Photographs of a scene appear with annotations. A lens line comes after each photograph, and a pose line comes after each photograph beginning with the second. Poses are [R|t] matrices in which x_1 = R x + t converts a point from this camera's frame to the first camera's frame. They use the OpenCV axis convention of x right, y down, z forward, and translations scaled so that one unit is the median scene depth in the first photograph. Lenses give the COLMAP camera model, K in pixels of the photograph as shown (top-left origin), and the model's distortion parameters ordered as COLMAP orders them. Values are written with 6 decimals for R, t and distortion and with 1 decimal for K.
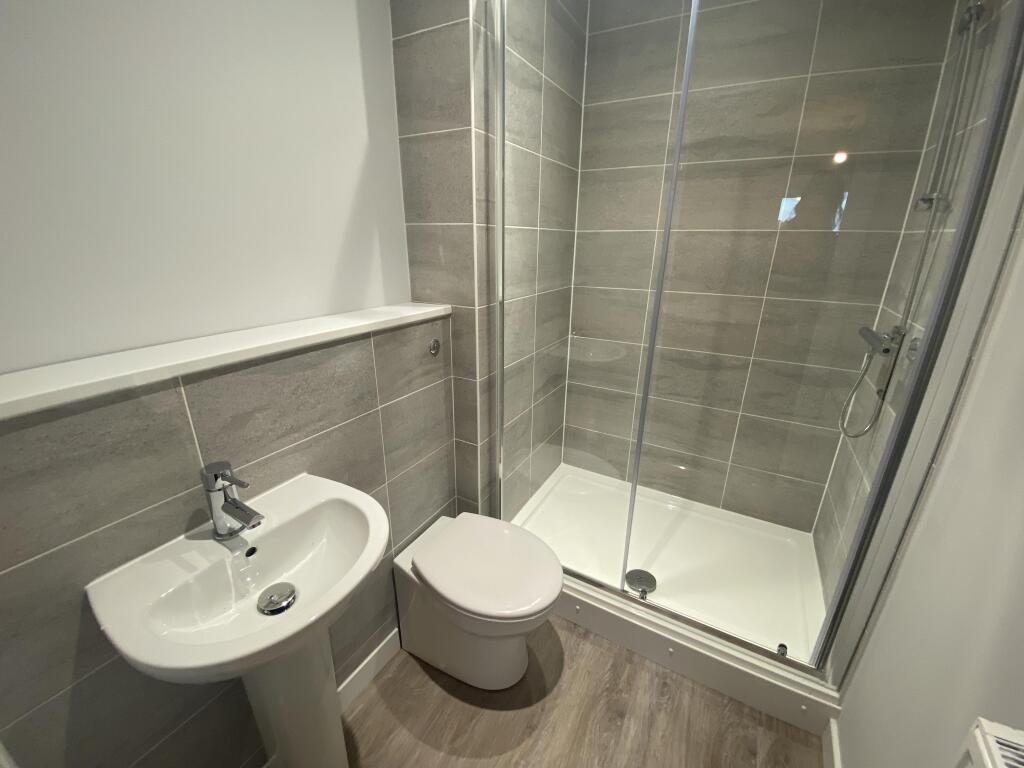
lens RADIAL K [[422.2, 0, 513.2], [0, 422.2, 384.9], [0, 0, 1]] dist [0.000449, -0.000036]
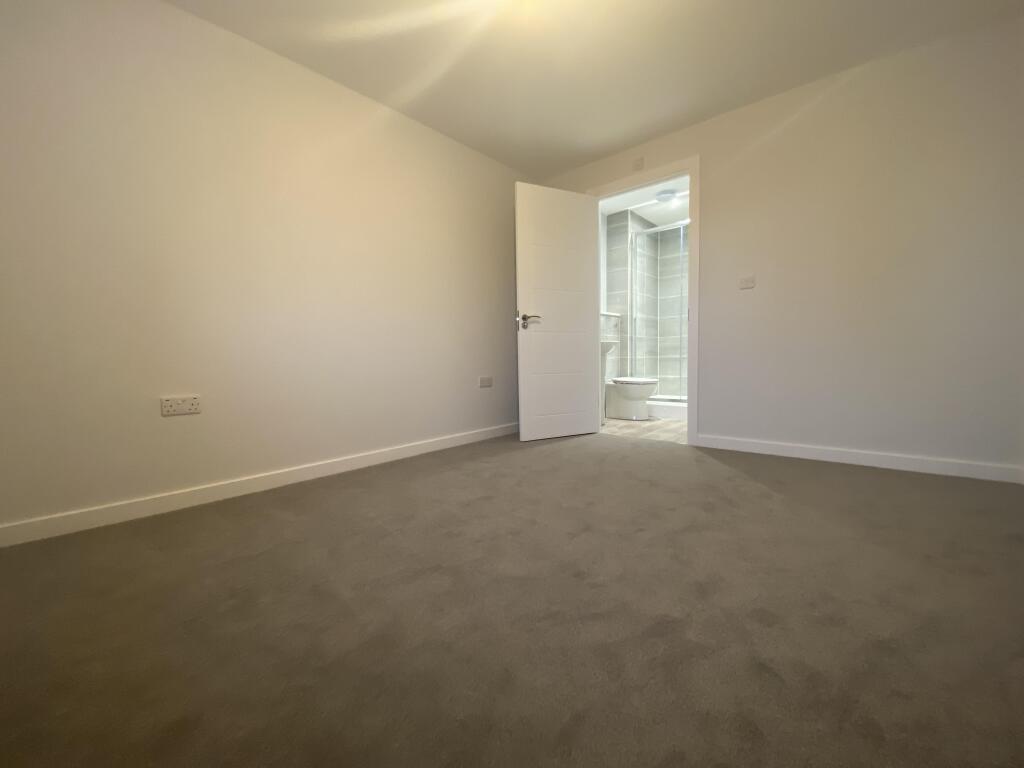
lens RADIAL K [[422.2, 0, 514.2], [0, 422.2, 388.8], [0, 0, 1]] dist [0.000449, -0.000036]
pose [[0.976208, -0.012532, -0.216472, -0.255541], [-0.042646, 0.967734, -0.248340, 1.286383], [0.212599, 0.251663, 0.944175, -2.274707]]
